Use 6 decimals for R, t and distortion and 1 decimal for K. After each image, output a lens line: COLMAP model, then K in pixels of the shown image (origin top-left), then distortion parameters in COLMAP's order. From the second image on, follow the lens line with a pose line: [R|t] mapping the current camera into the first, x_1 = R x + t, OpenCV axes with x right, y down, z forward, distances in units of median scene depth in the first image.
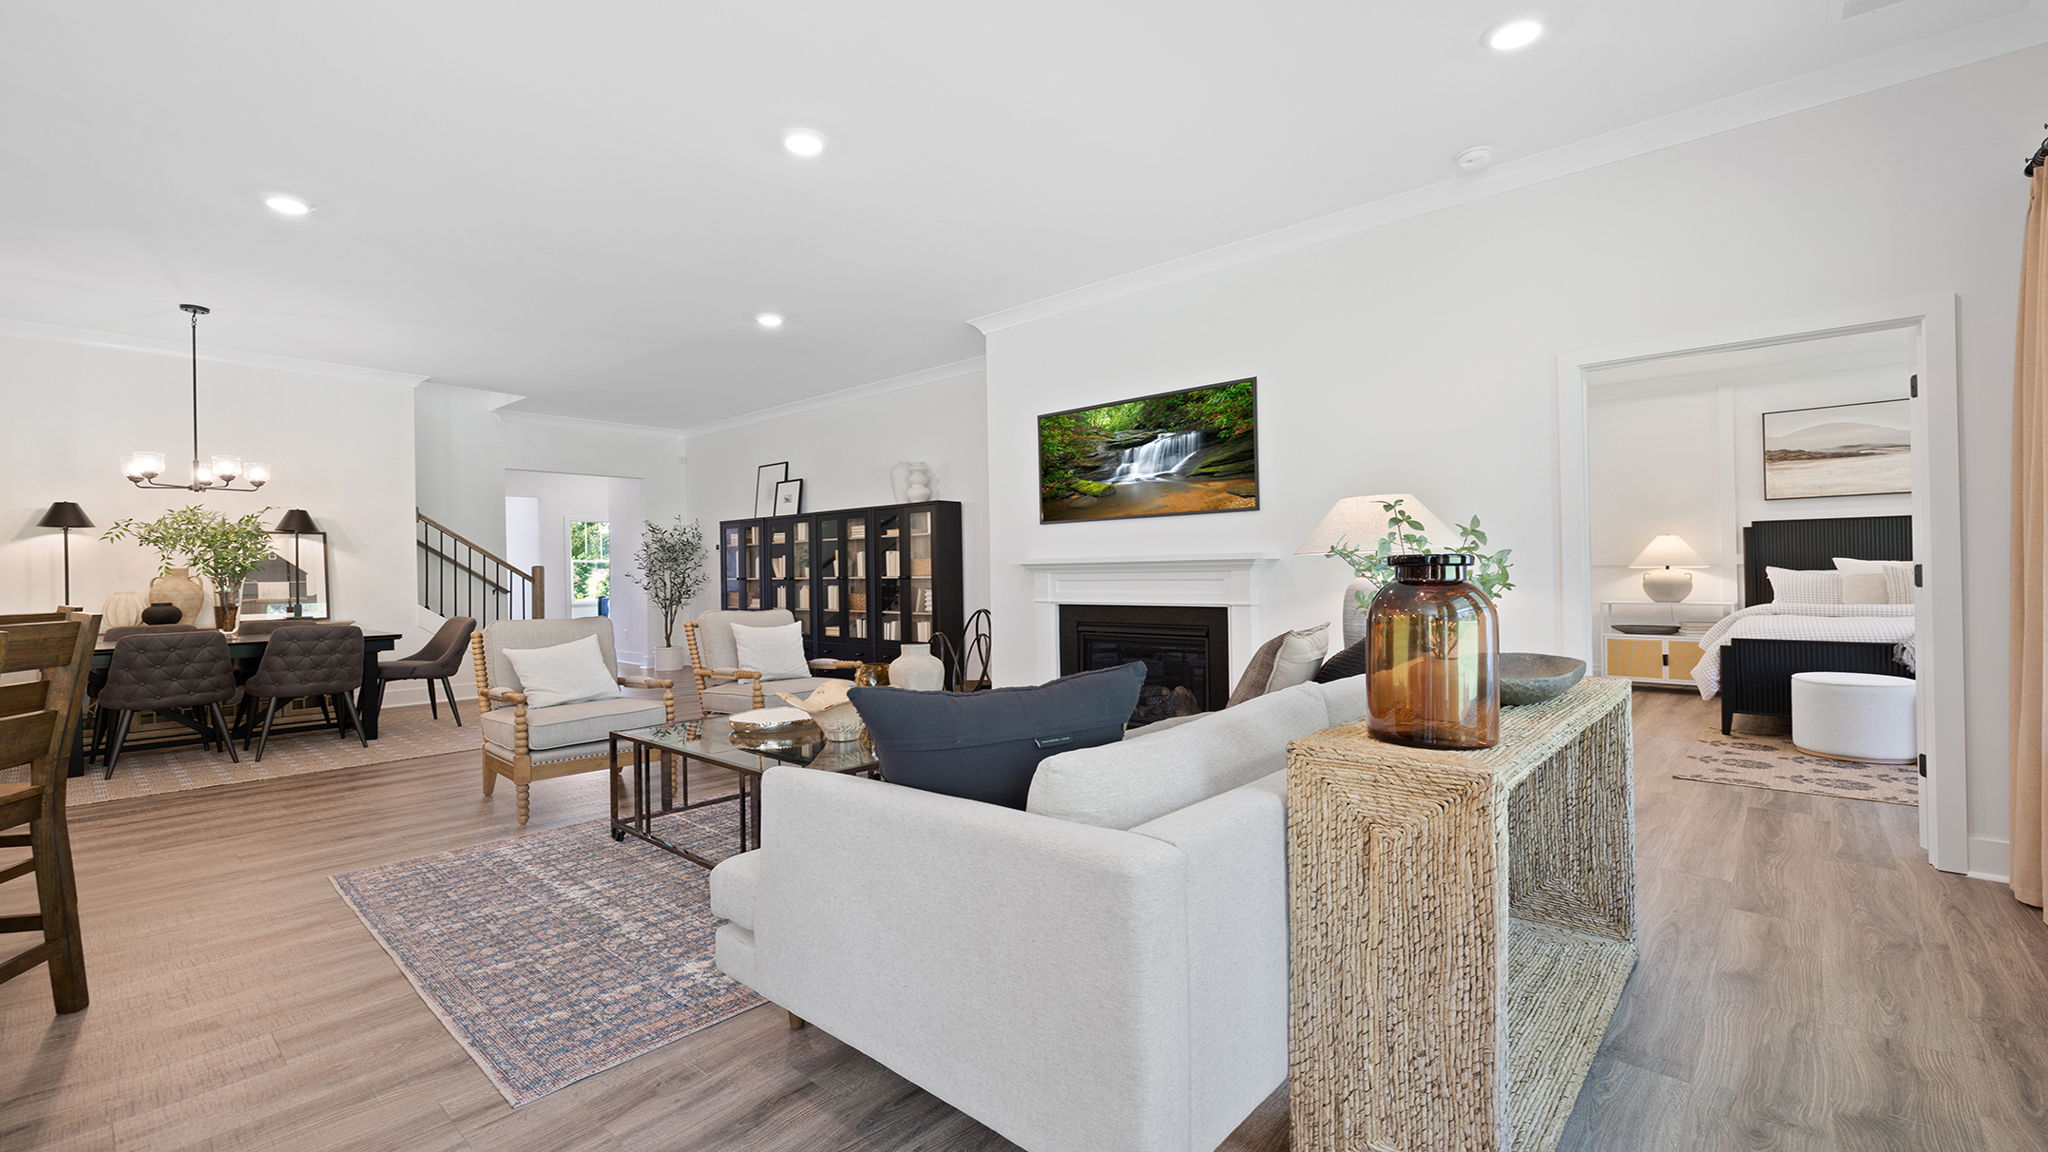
lens RADIAL K [[859.6, 0, 1009.6], [0, 859.6, 566.5], [0, 0, 1]] dist [0.002970, 0.001021]
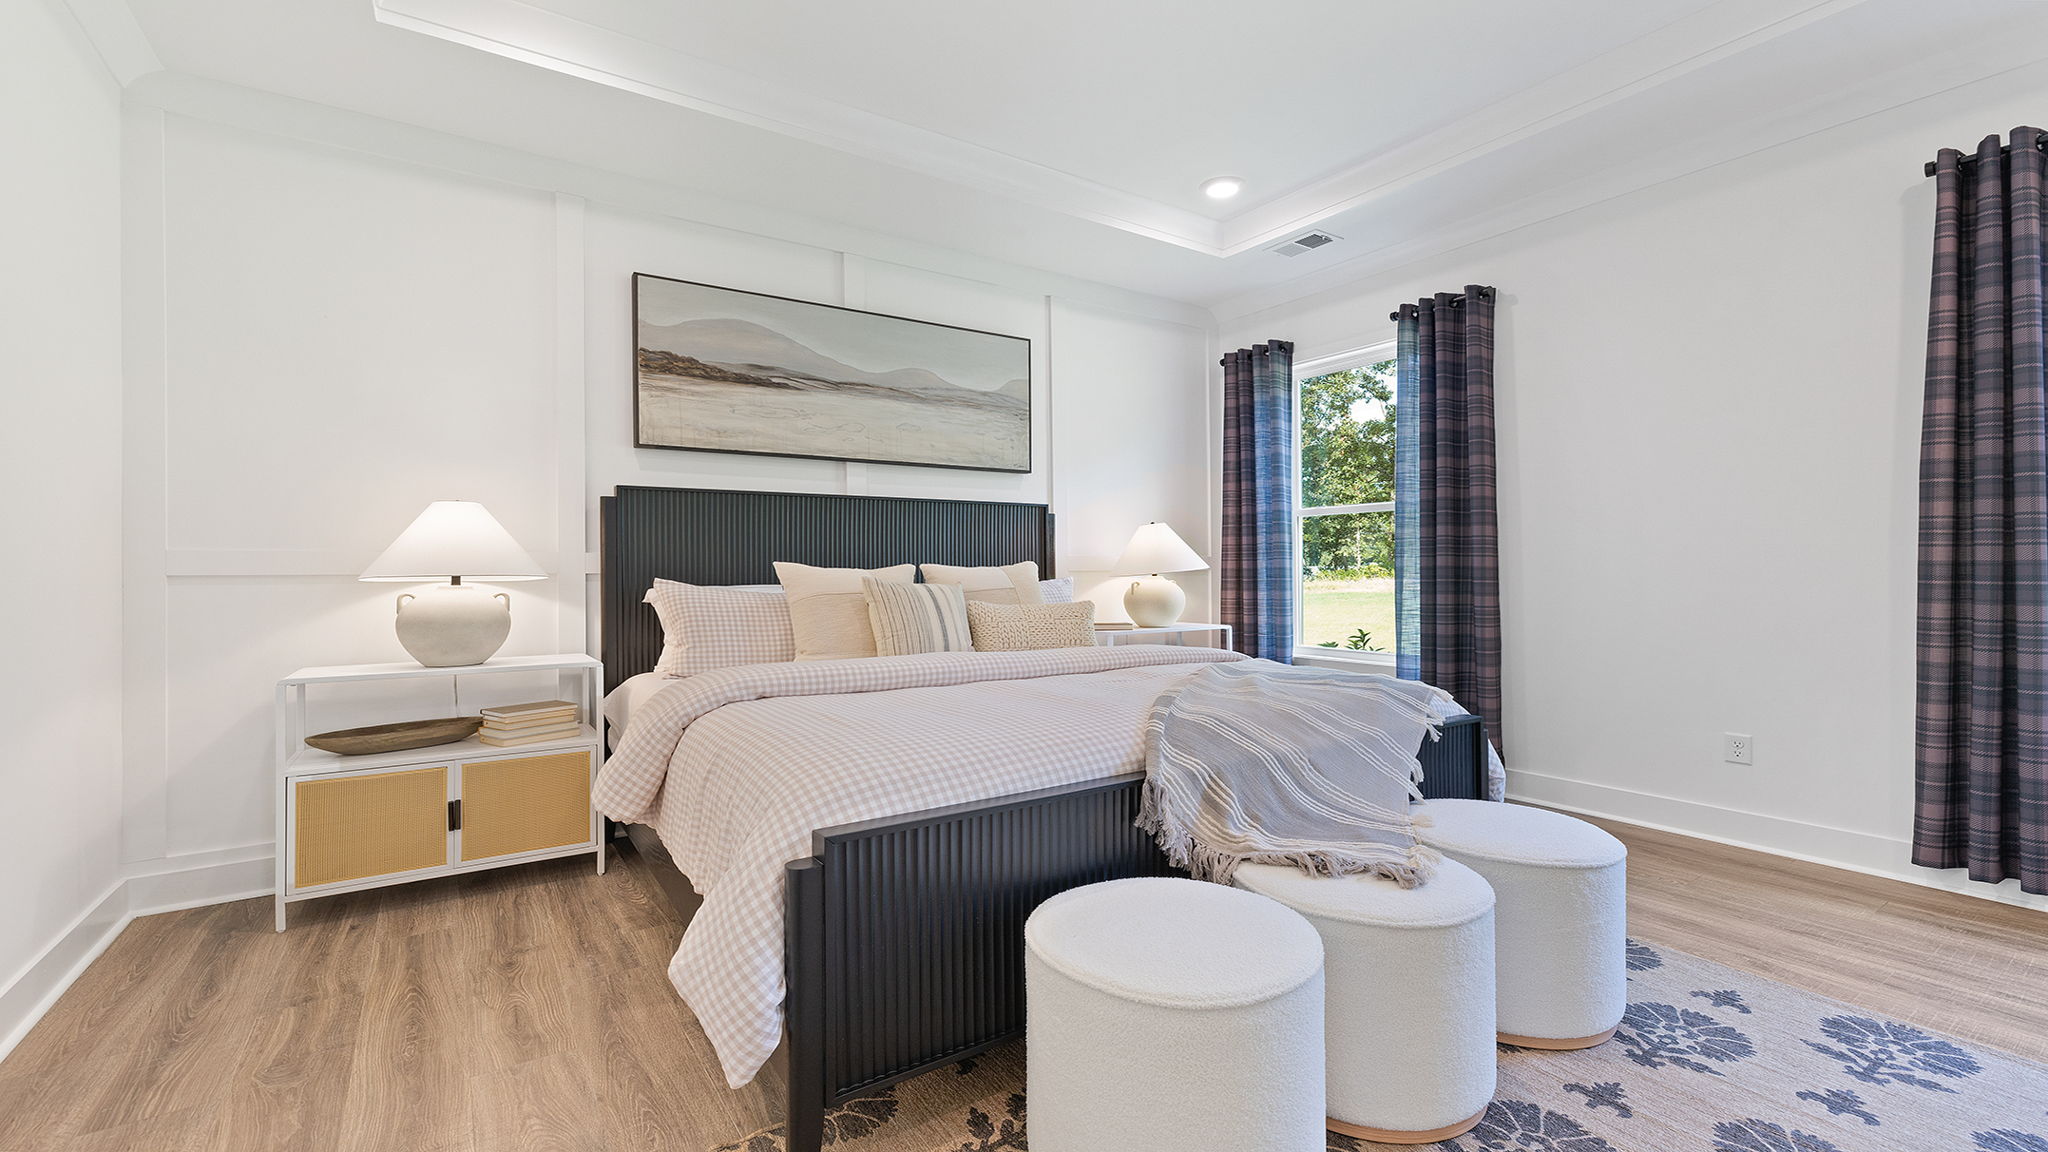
lens RADIAL K [[859.6, 0, 1014.1], [0, 859.6, 560.5], [0, 0, 1]] dist [0.002970, 0.001021]
pose [[0.238745, 0.021496, 0.970844, 0.441249], [-0.001998, 0.999764, -0.021645, -0.000090], [-0.971080, 0.003228, 0.238732, 0.662643]]
